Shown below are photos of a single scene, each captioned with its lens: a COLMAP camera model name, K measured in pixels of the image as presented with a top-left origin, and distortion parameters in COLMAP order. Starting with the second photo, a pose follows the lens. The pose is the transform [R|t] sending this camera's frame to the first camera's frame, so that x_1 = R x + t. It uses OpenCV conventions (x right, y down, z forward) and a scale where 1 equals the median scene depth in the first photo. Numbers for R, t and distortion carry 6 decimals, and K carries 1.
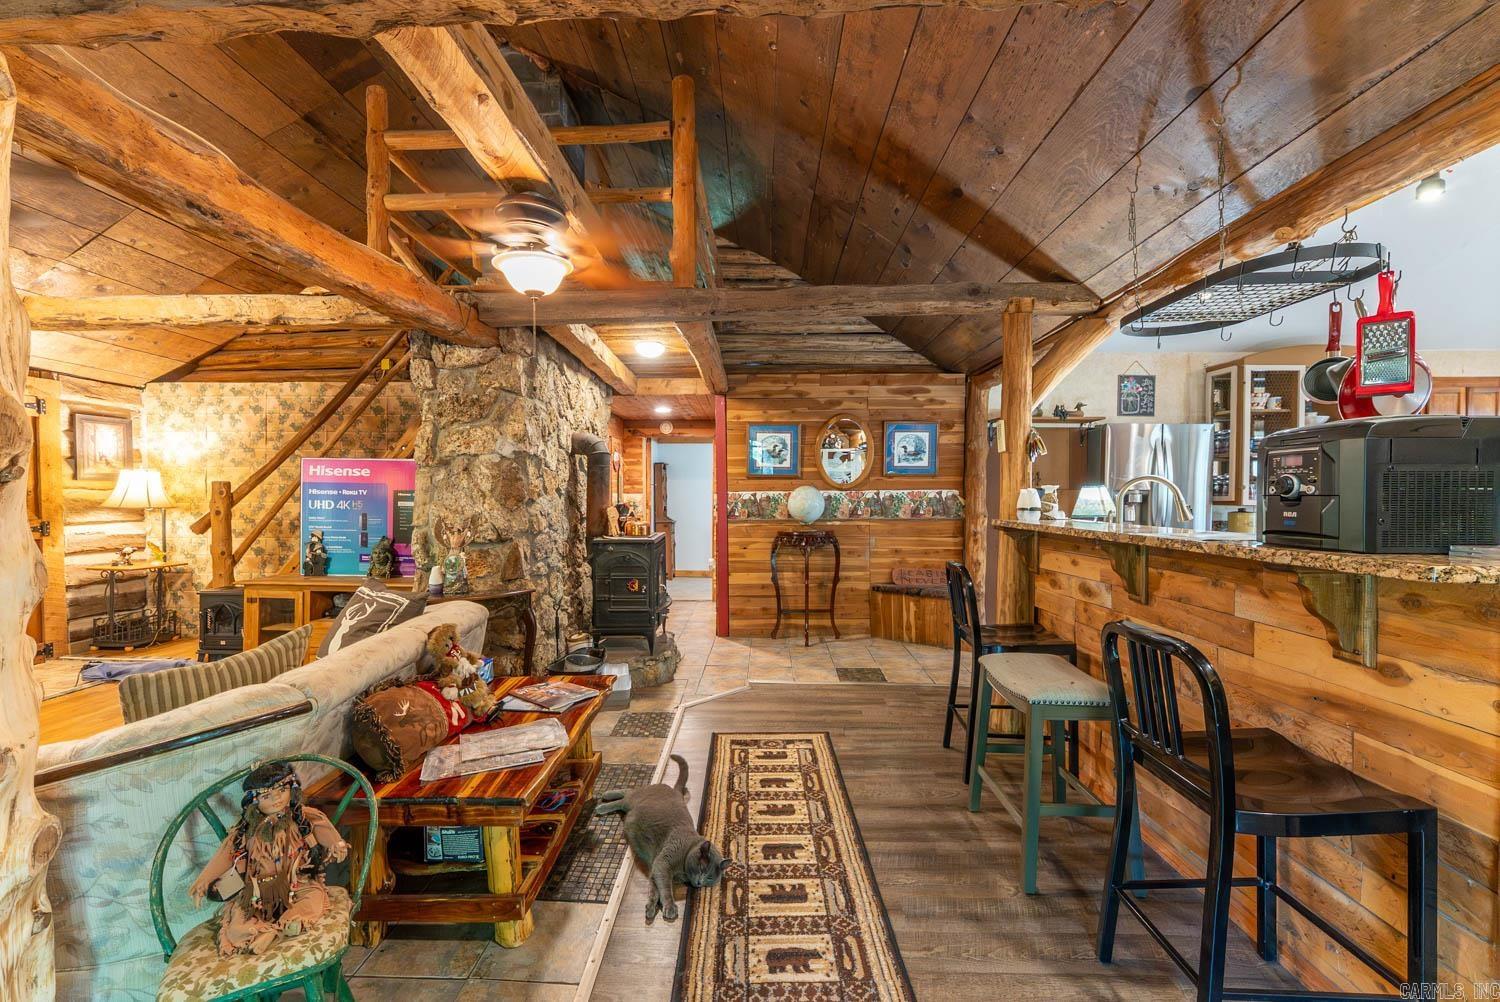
lens RADIAL K [[598.7, 0, 743.6], [0, 598.7, 504.1], [0, 0, 1]] dist [0.000702, -0.000363]
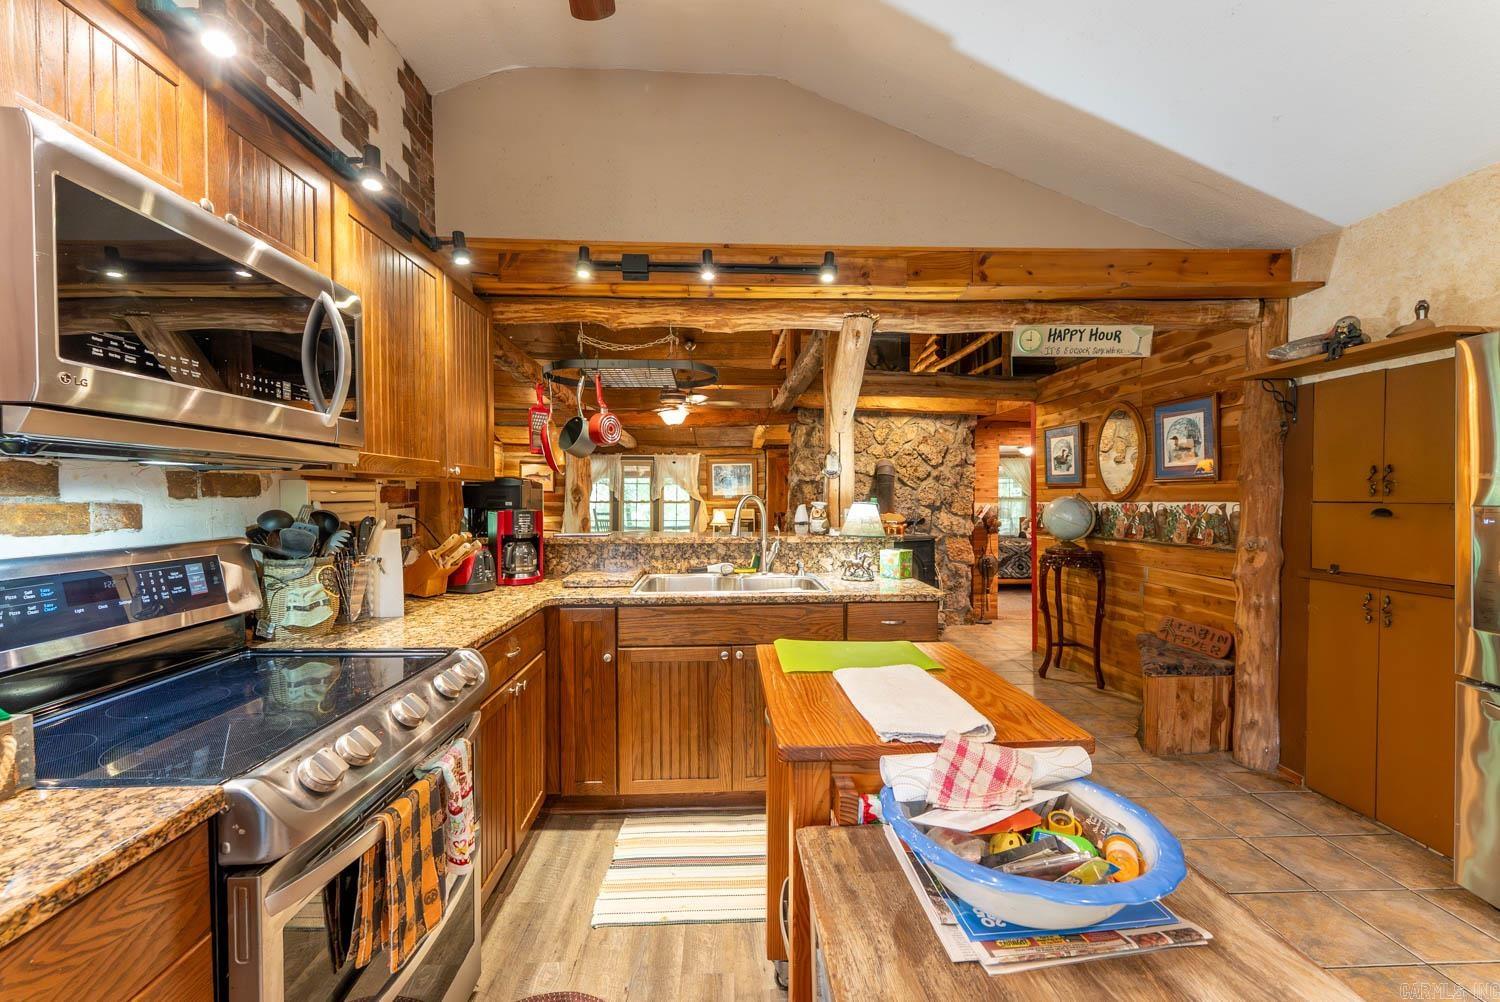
lens RADIAL K [[598.7, 0, 747.5], [0, 598.7, 502.3], [0, 0, 1]] dist [0.000702, -0.000363]
pose [[0.074506, 0.006432, -0.997200, 2.074564], [-0.013627, 0.999892, 0.005431, -0.045524], [0.997127, 0.013184, 0.074585, 1.076922]]
